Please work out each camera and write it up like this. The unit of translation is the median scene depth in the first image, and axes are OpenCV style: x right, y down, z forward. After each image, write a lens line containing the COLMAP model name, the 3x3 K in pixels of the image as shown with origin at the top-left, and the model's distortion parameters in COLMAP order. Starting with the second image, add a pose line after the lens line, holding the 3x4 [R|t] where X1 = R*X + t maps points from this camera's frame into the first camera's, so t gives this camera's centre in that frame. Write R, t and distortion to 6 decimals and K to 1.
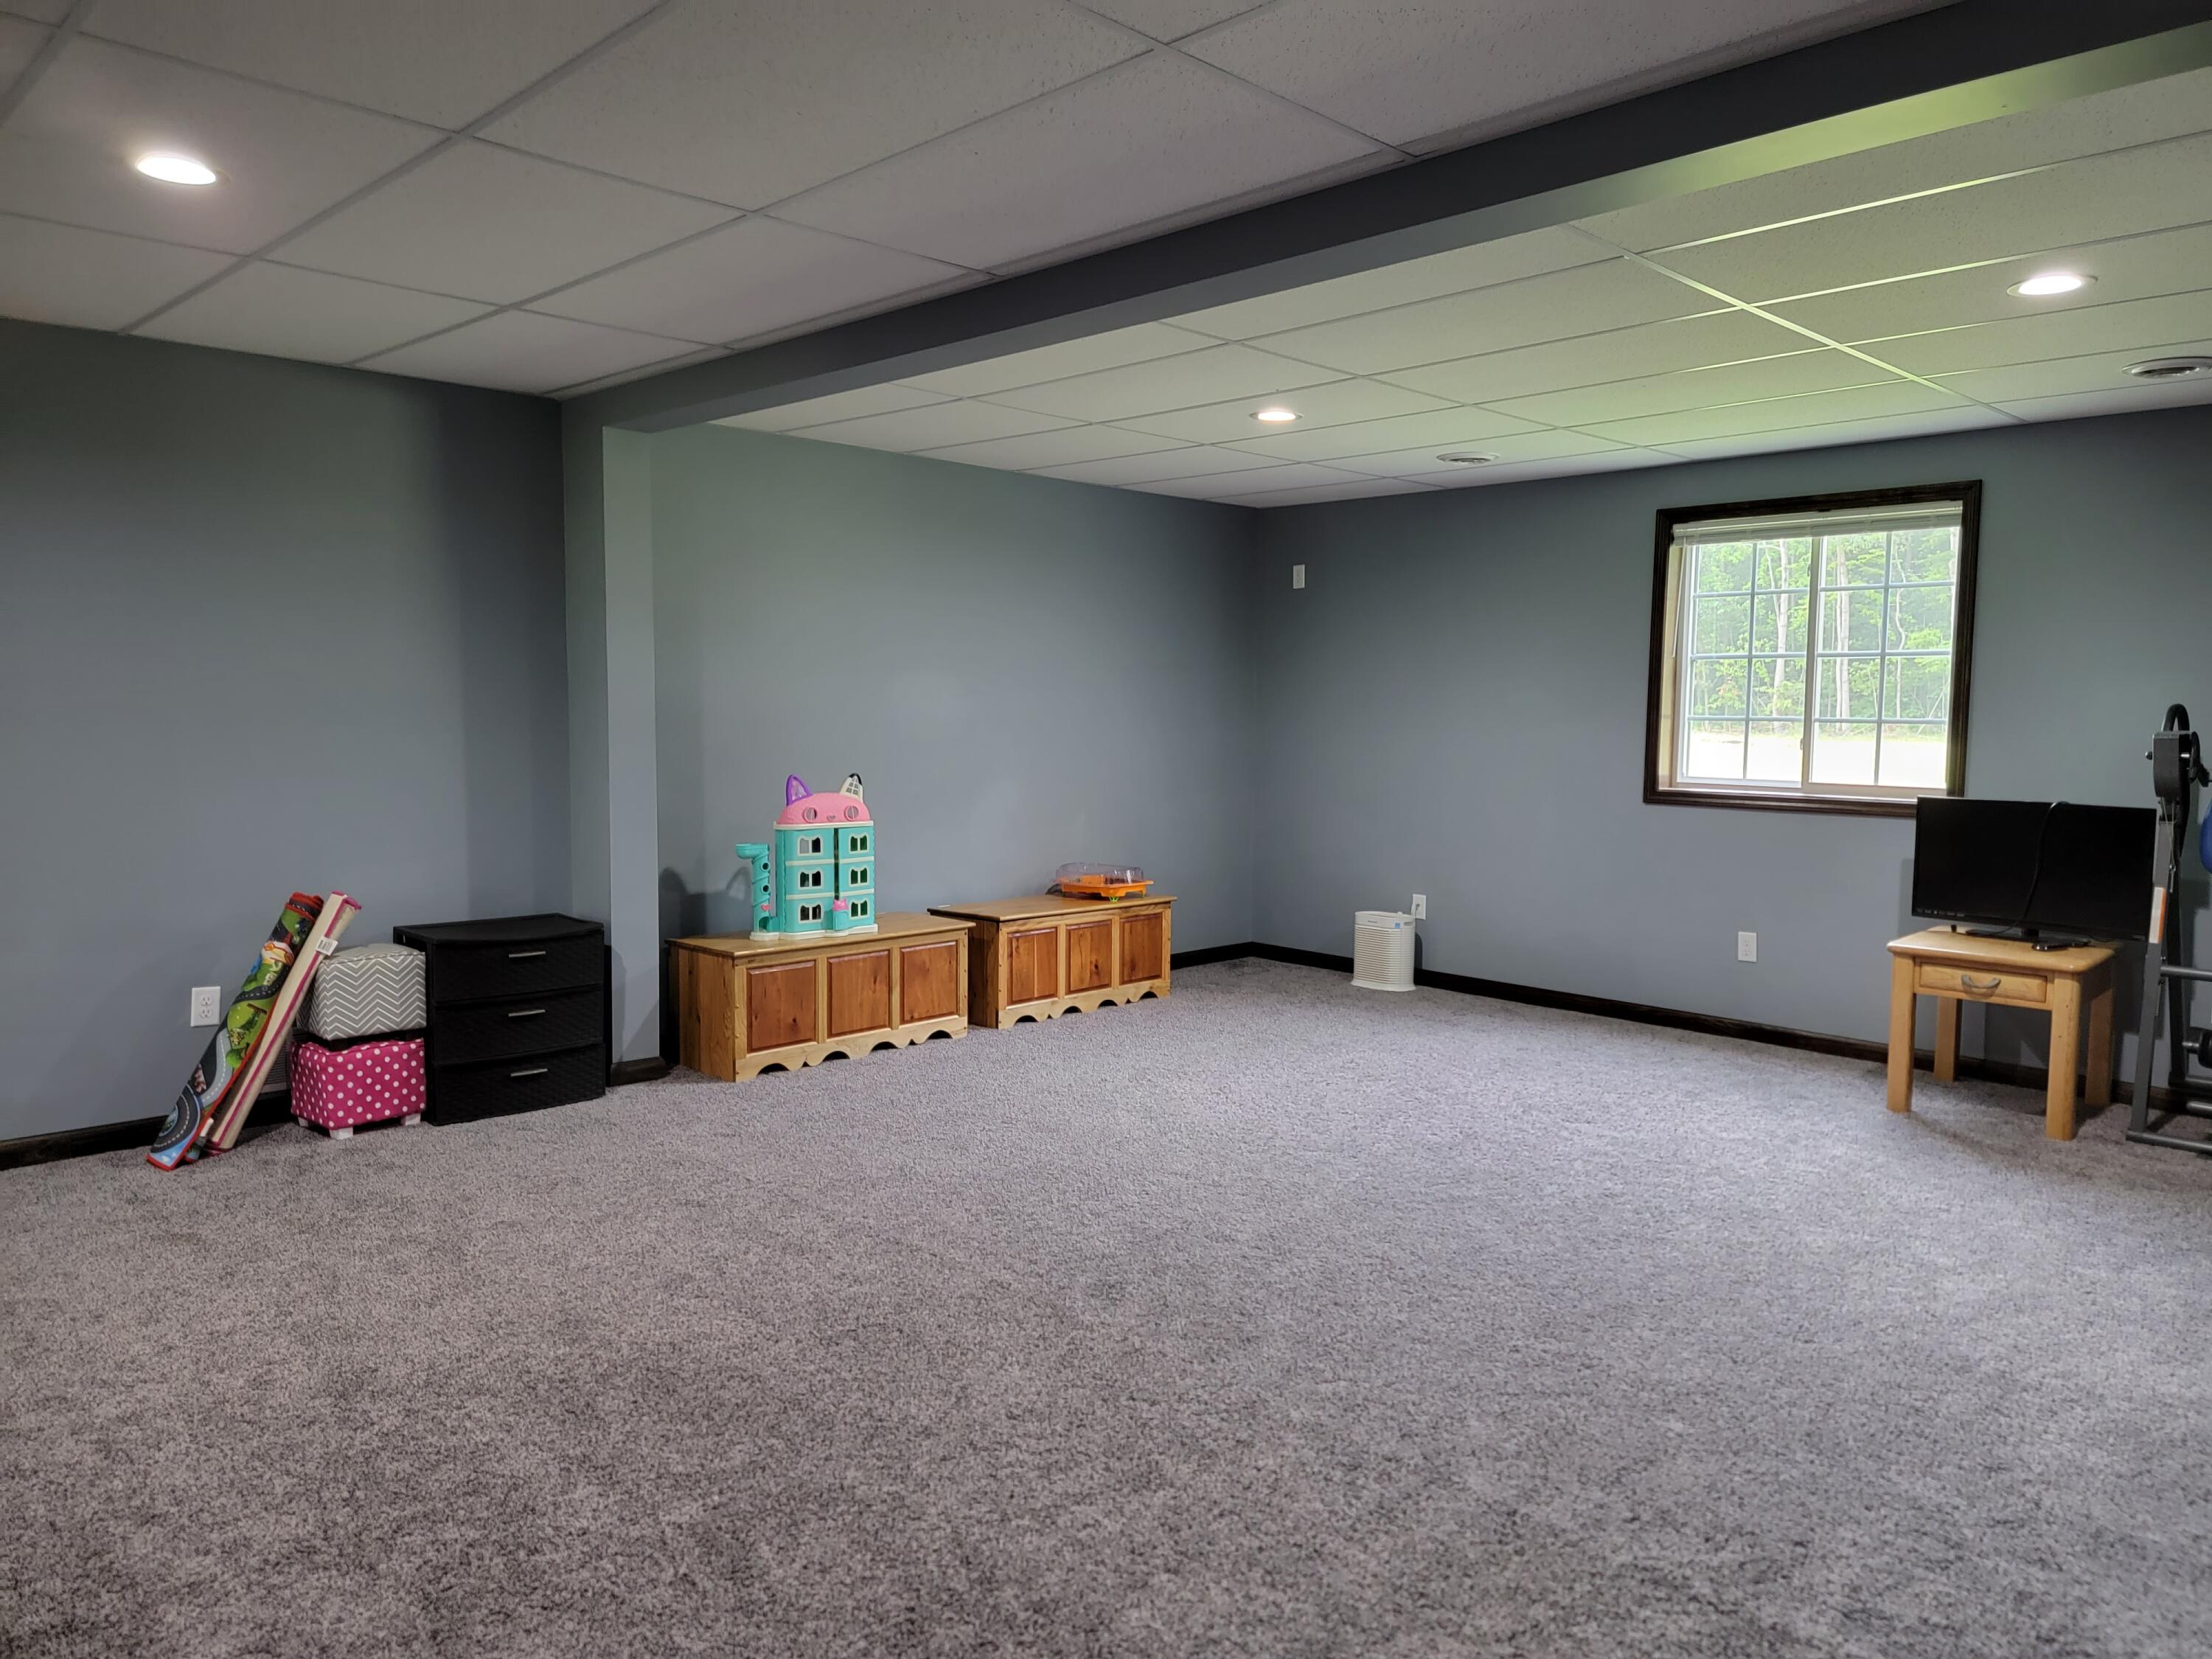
lens RADIAL K [[1543.2, 0, 1137.4], [0, 1543.2, 834.1], [0, 0, 1]] dist [0.093026, -0.080120]
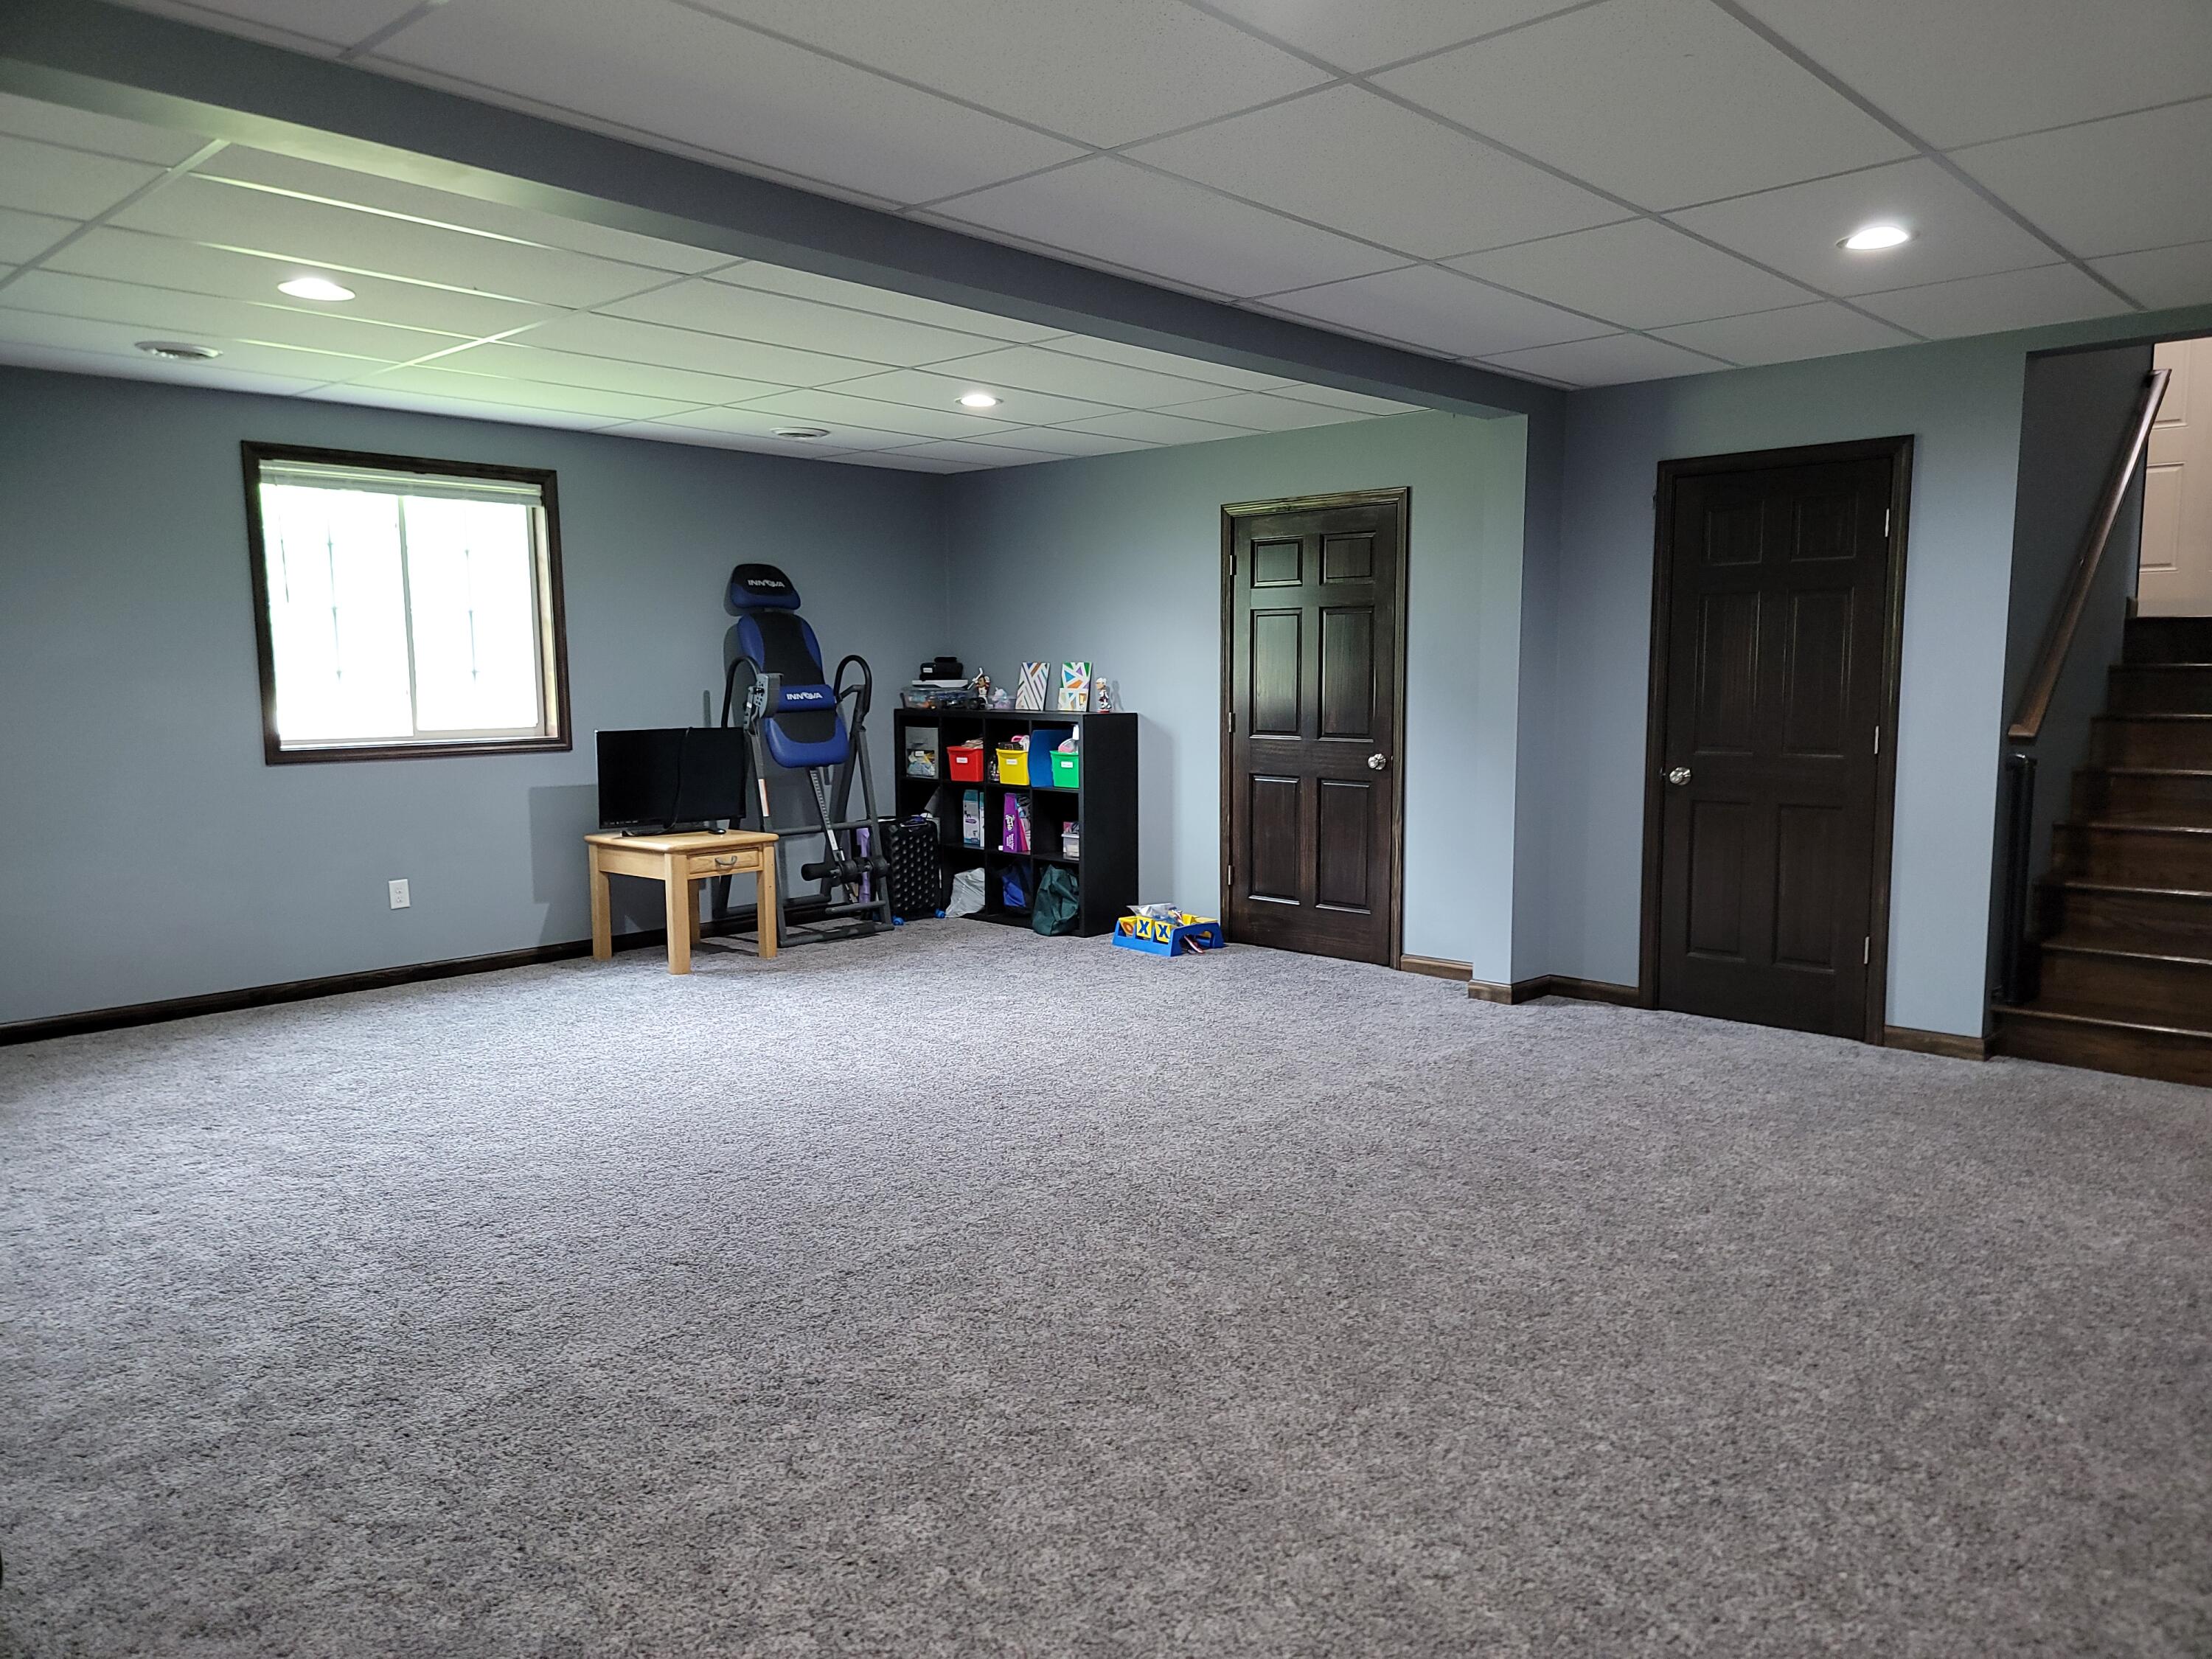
lens RADIAL K [[1543.2, 0, 1137.4], [0, 1543.2, 834.1], [0, 0, 1]] dist [0.093026, -0.080120]
pose [[-0.031805, -0.118986, 0.992386, -0.709688], [0.094516, 0.988081, 0.121499, -0.050813], [-0.995015, 0.097661, -0.020180, 0.599308]]
